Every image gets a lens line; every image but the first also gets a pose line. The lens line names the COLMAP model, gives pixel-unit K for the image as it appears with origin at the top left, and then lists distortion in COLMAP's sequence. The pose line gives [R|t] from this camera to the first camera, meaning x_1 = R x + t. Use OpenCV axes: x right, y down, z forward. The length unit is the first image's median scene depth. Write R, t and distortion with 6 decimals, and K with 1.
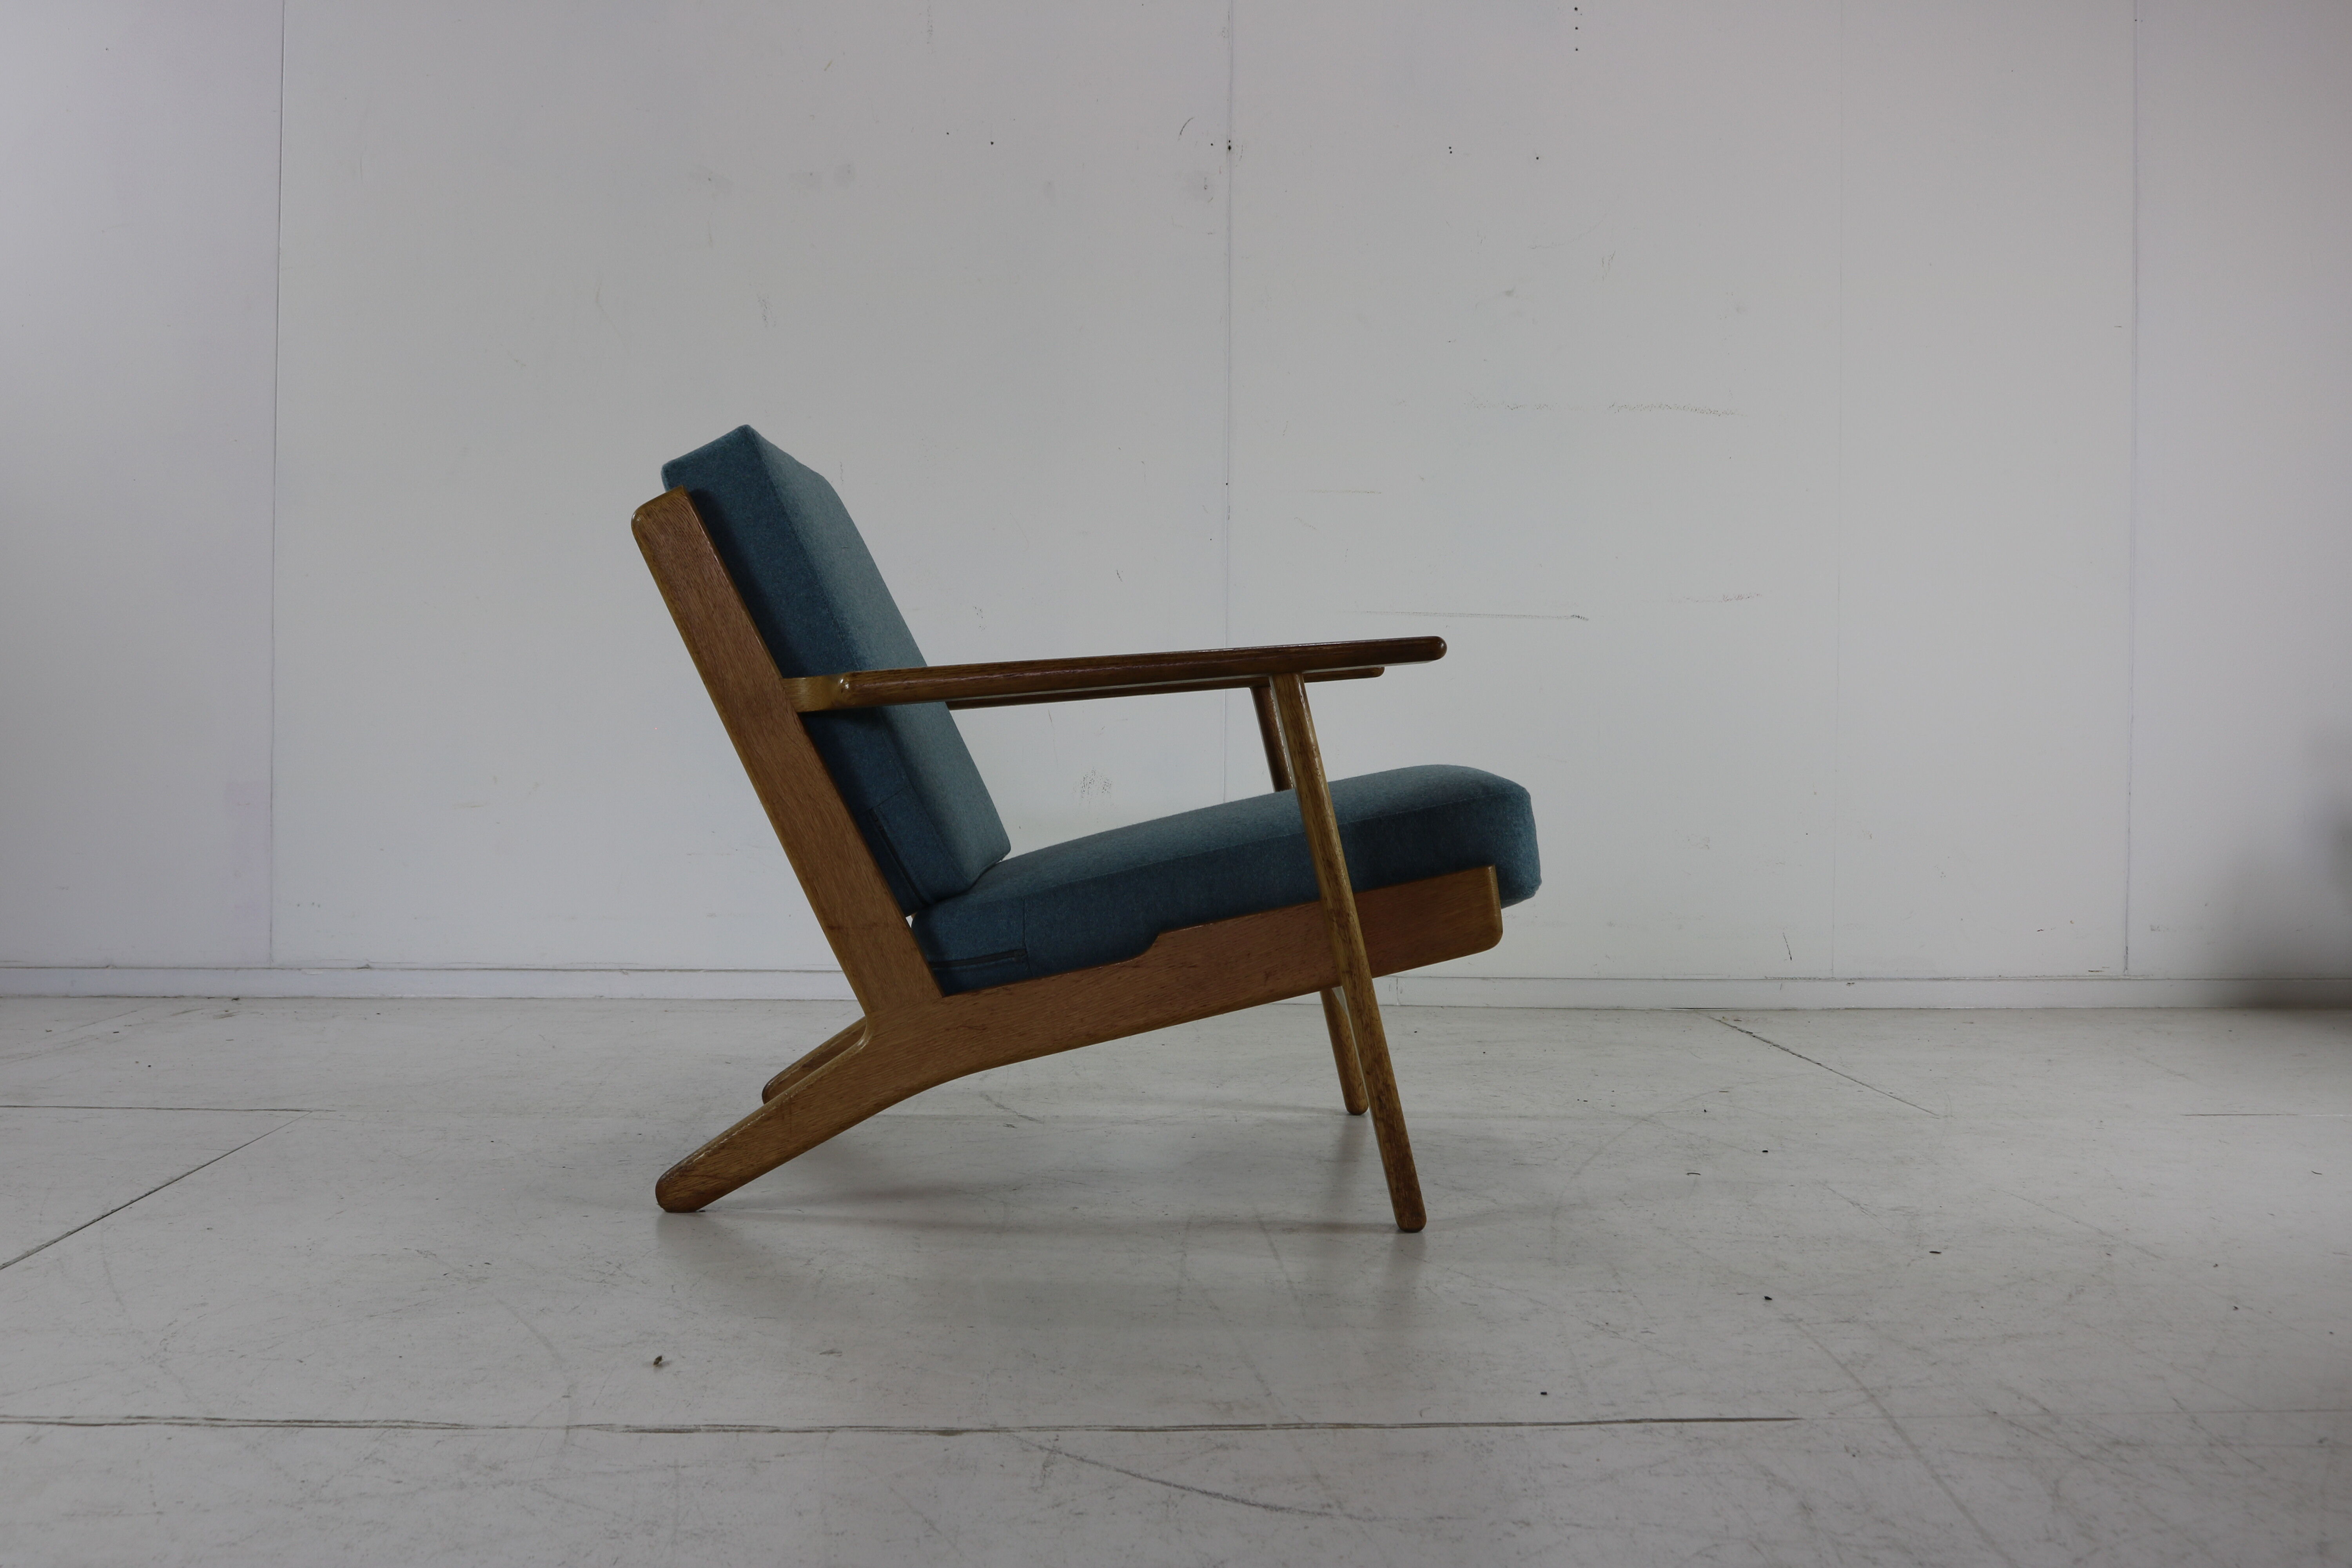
lens RADIAL K [[2394.0, 0, 1174.1], [0, 2394.0, 792.2], [0, 0, 1]] dist [-0.084326, 0.000000]
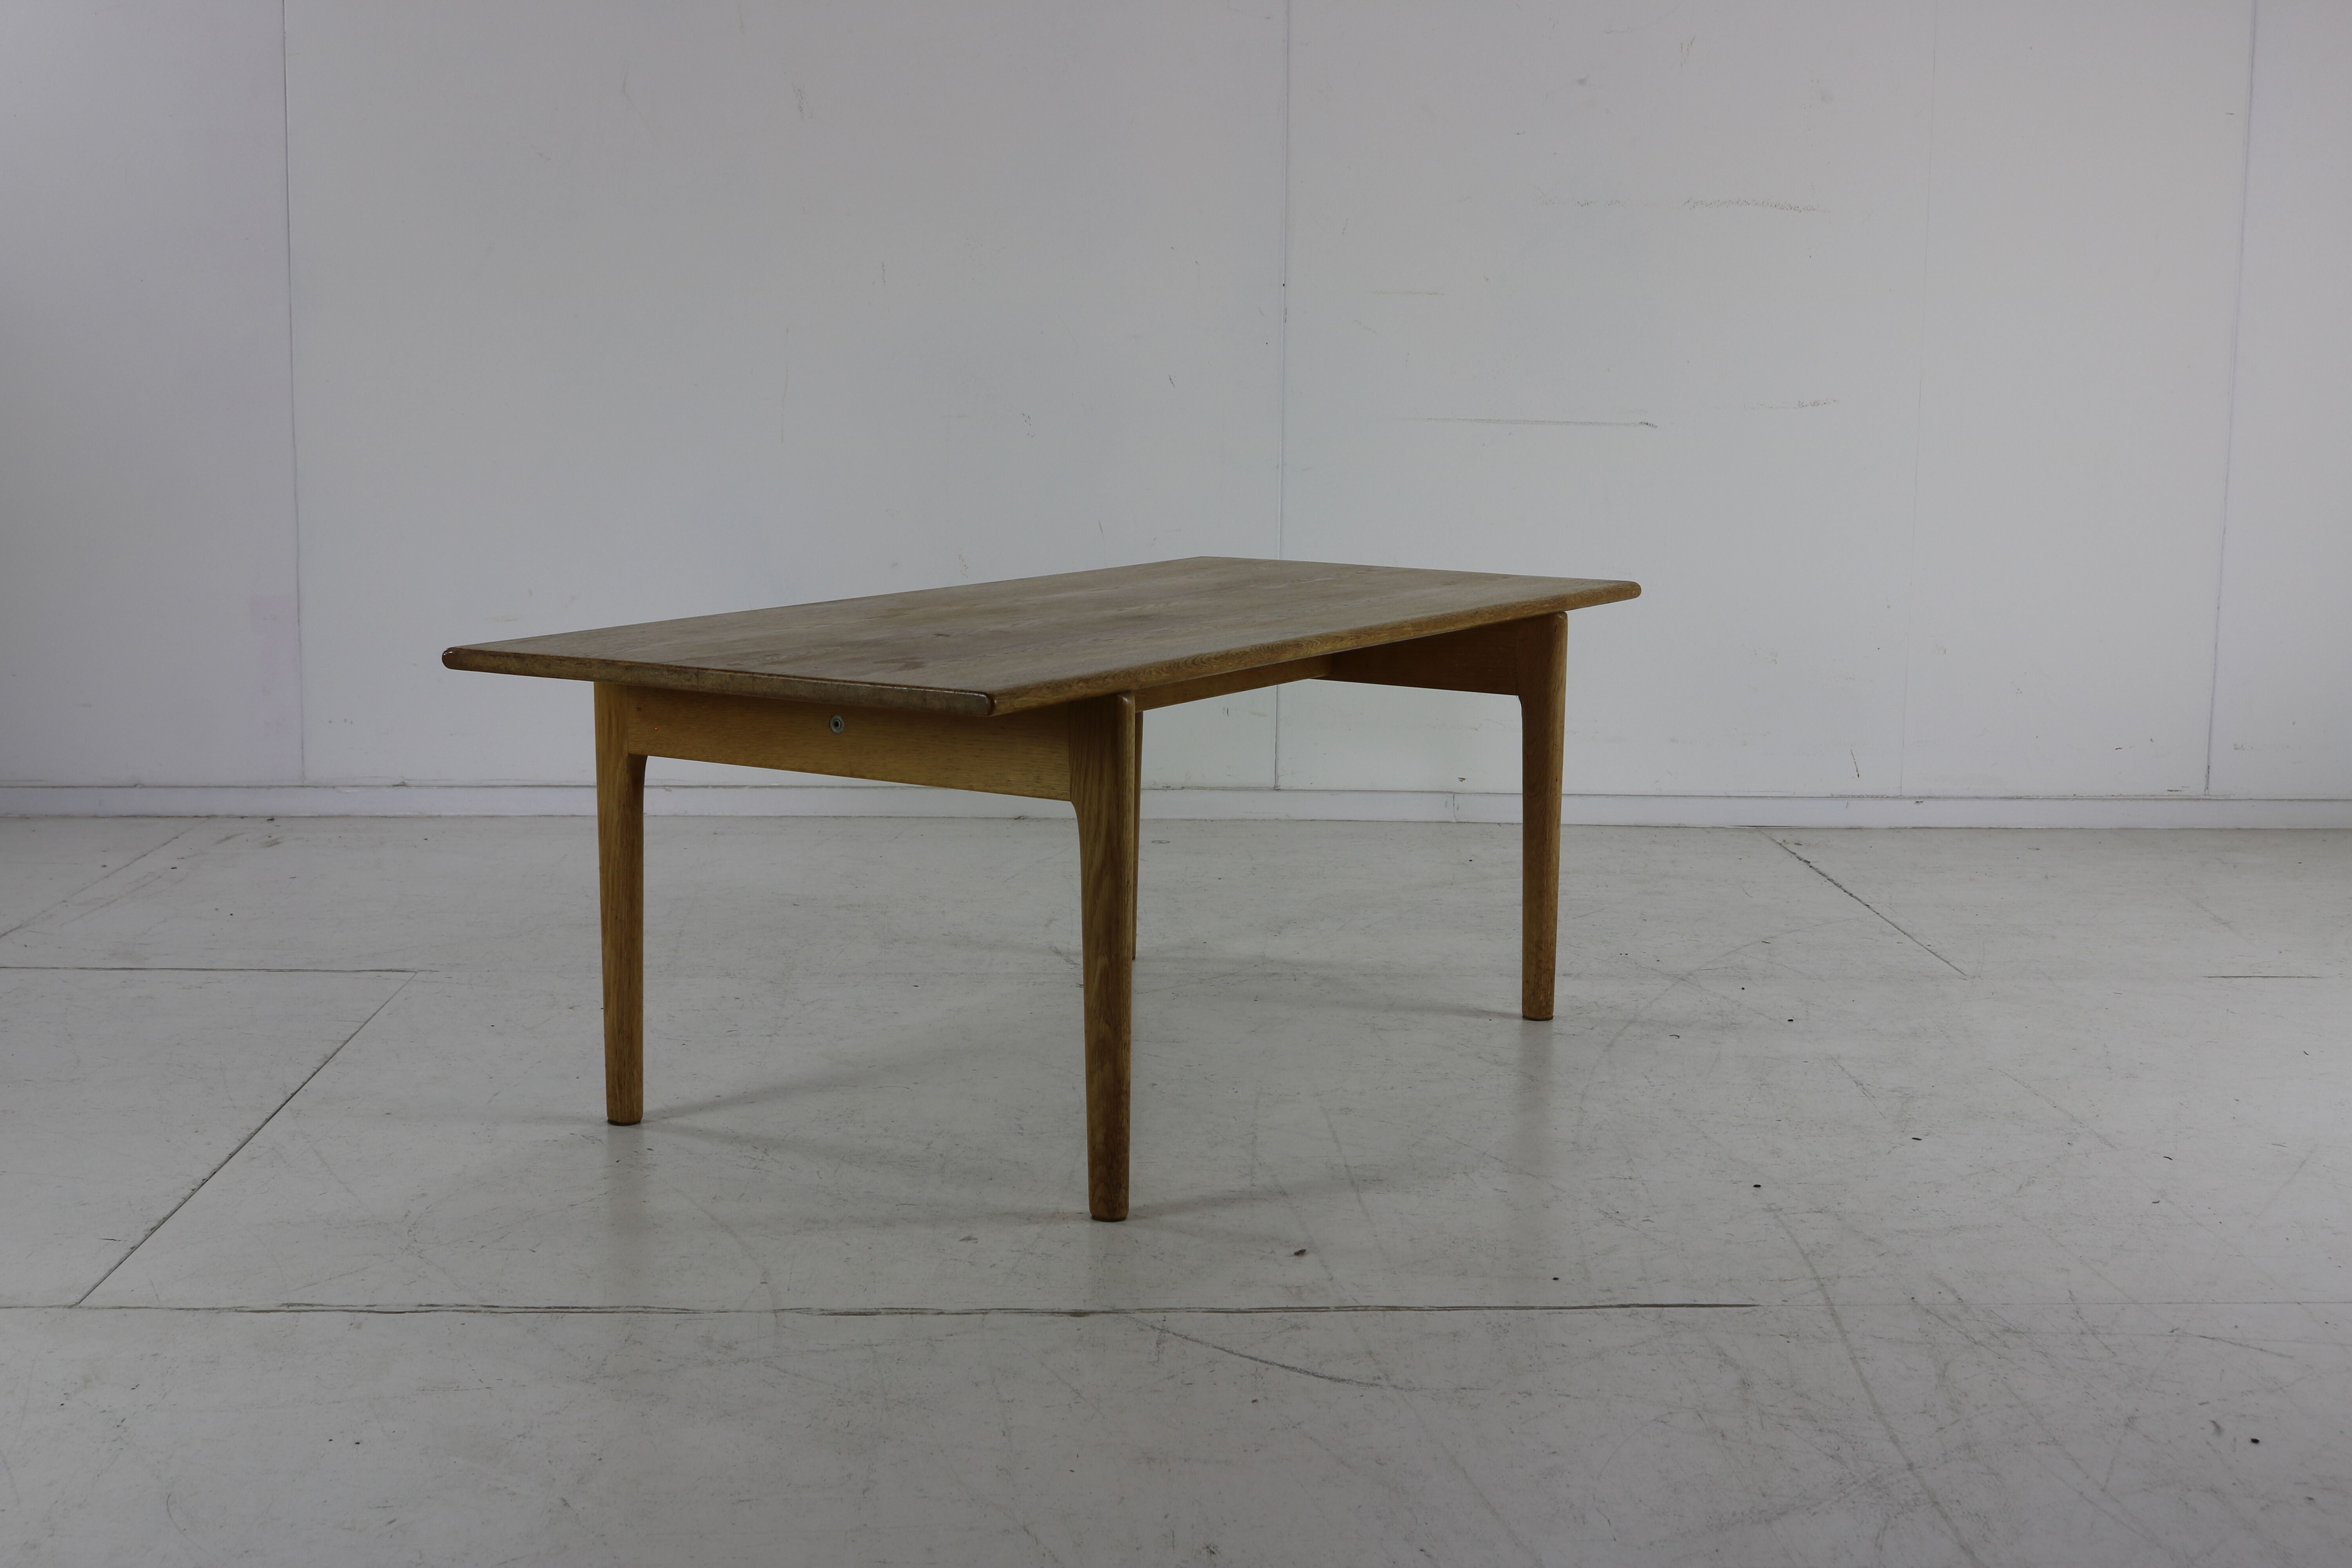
lens RADIAL K [[2920.7, 0, 1178.9], [0, 2920.7, 795.0], [0, 0, 1]] dist [-0.060535, 0.000000]
pose [[0.999978, 0.002514, -0.006194, -0.031267], [-0.001691, 0.991595, 0.129369, -0.196608], [0.006467, -0.129356, 0.991577, -0.480056]]
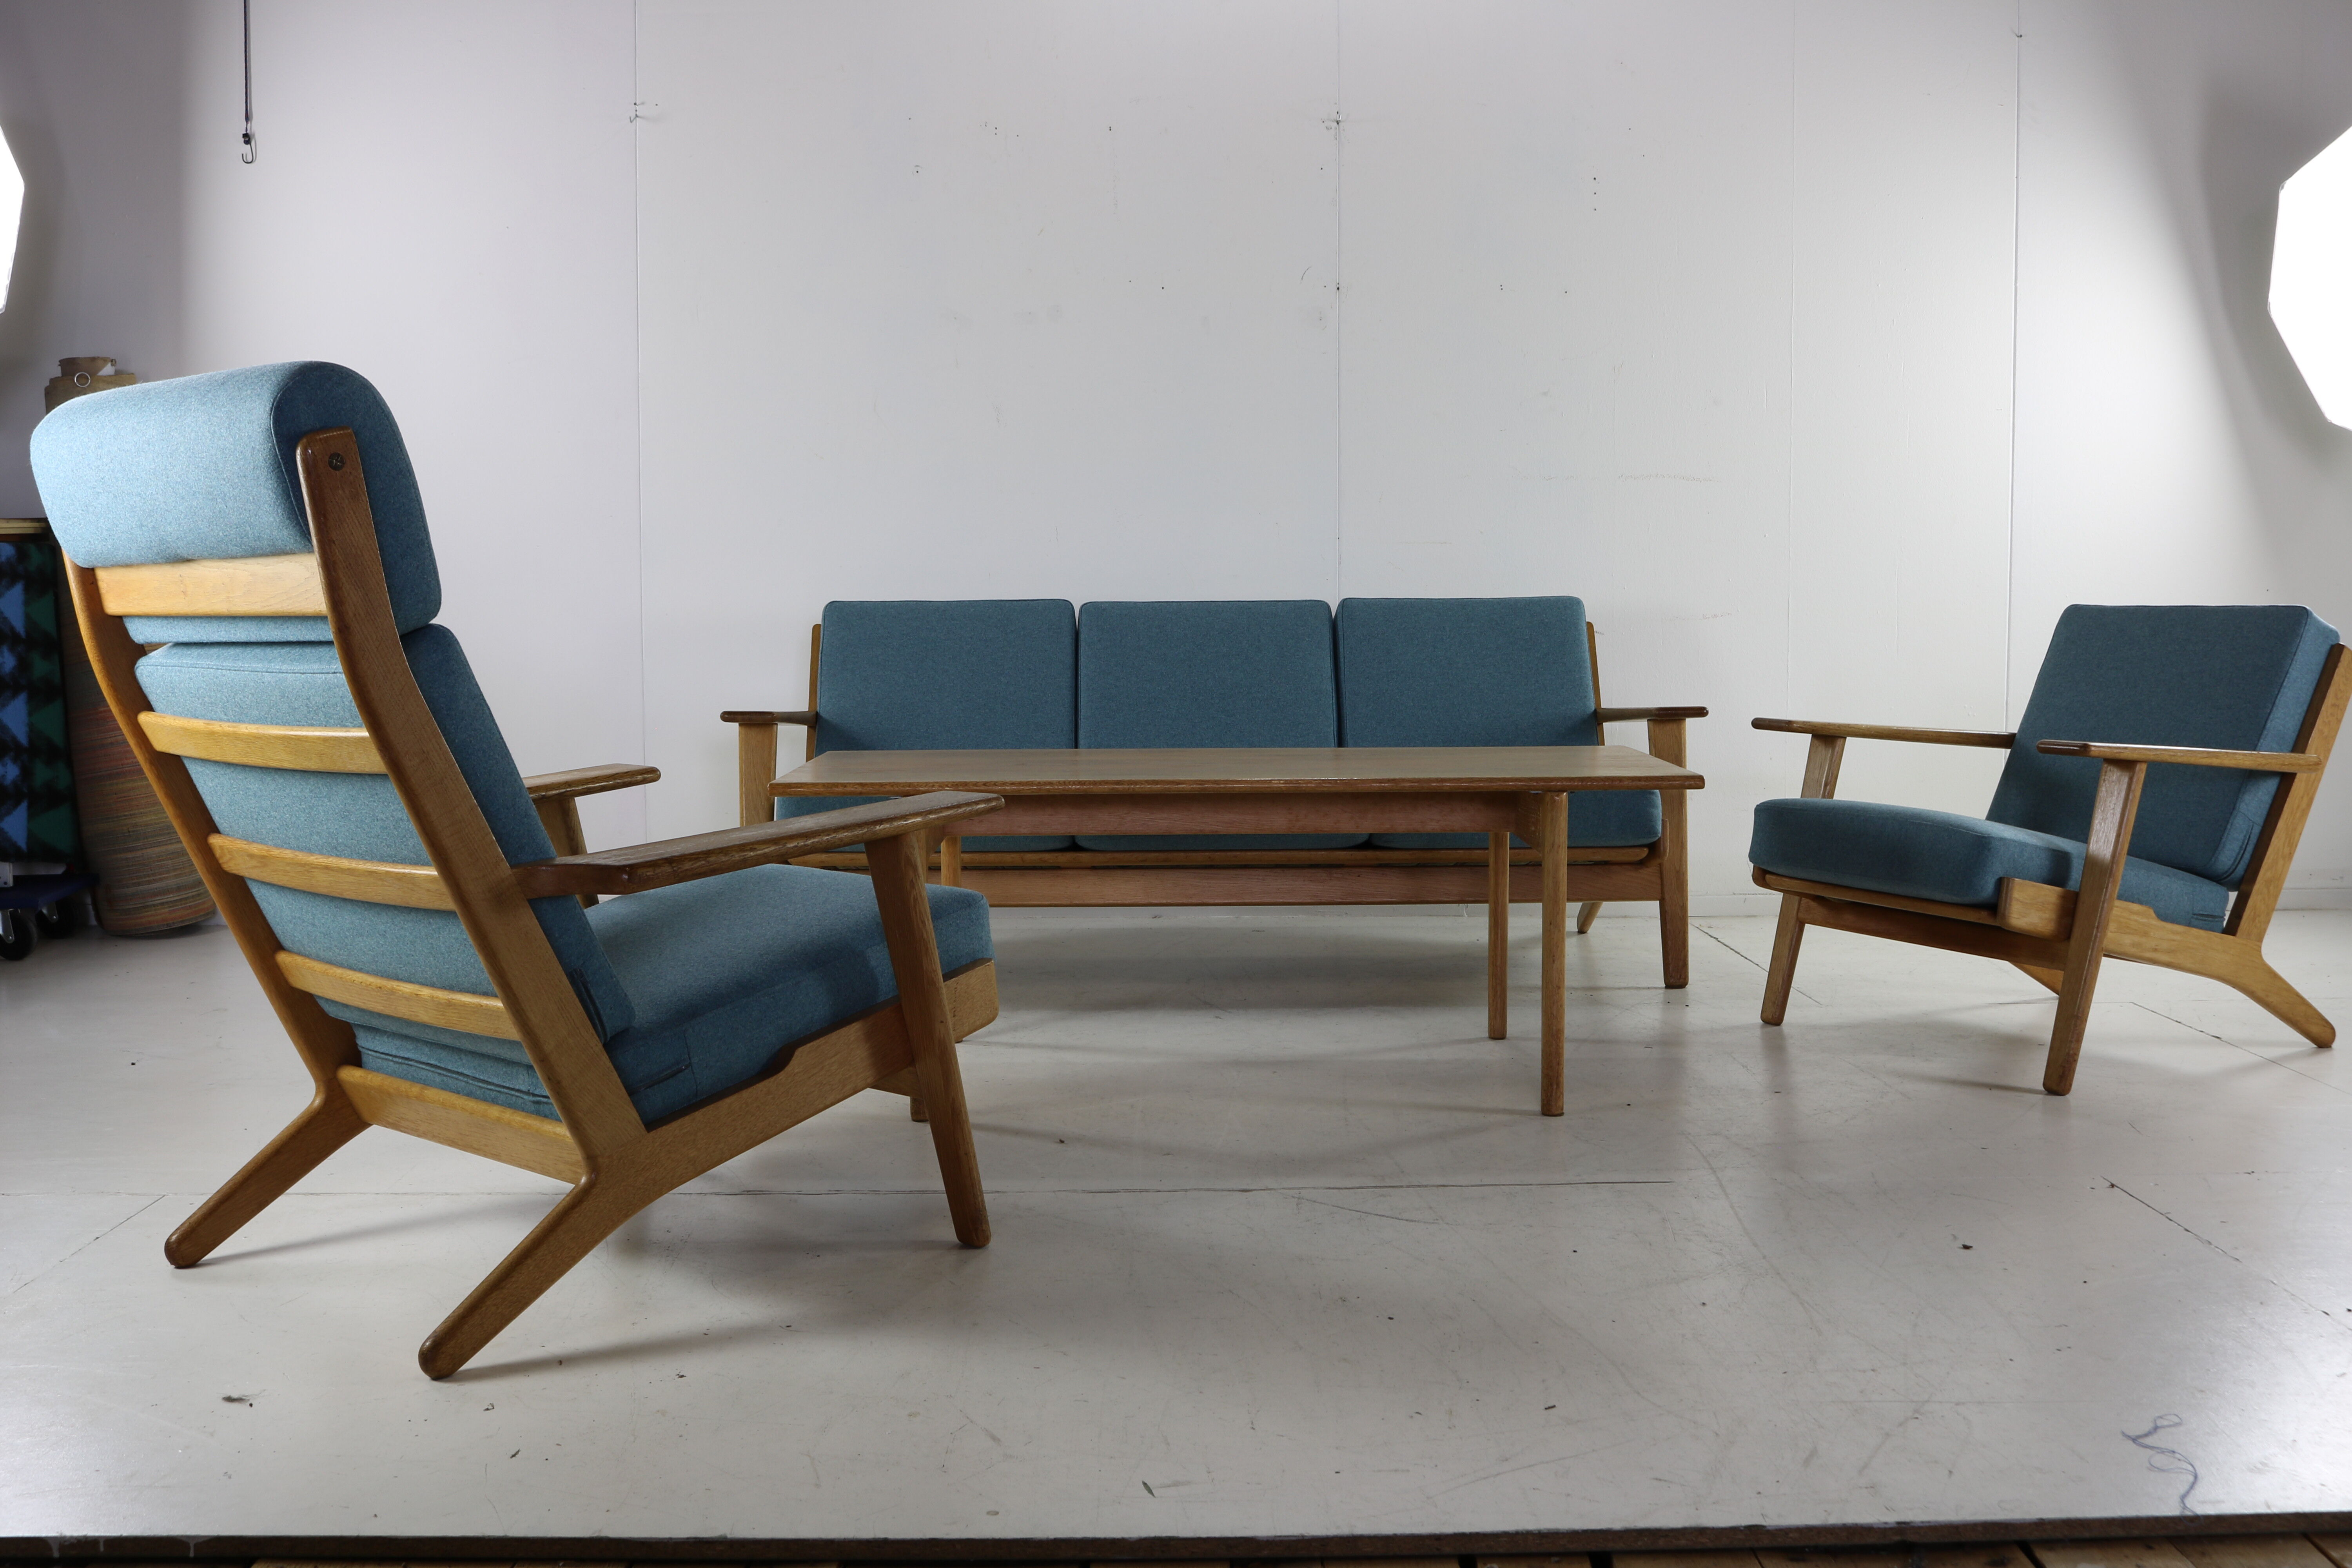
lens RADIAL K [[2393.1, 0, 1197.1], [0, 2393.1, 799.4], [0, 0, 1]] dist [-0.079144, 0.000000]
pose [[0.999795, -0.010852, -0.017096, -0.093655], [0.012004, 0.997559, 0.068792, -0.191626], [0.016308, -0.068983, 0.997485, -0.950767]]
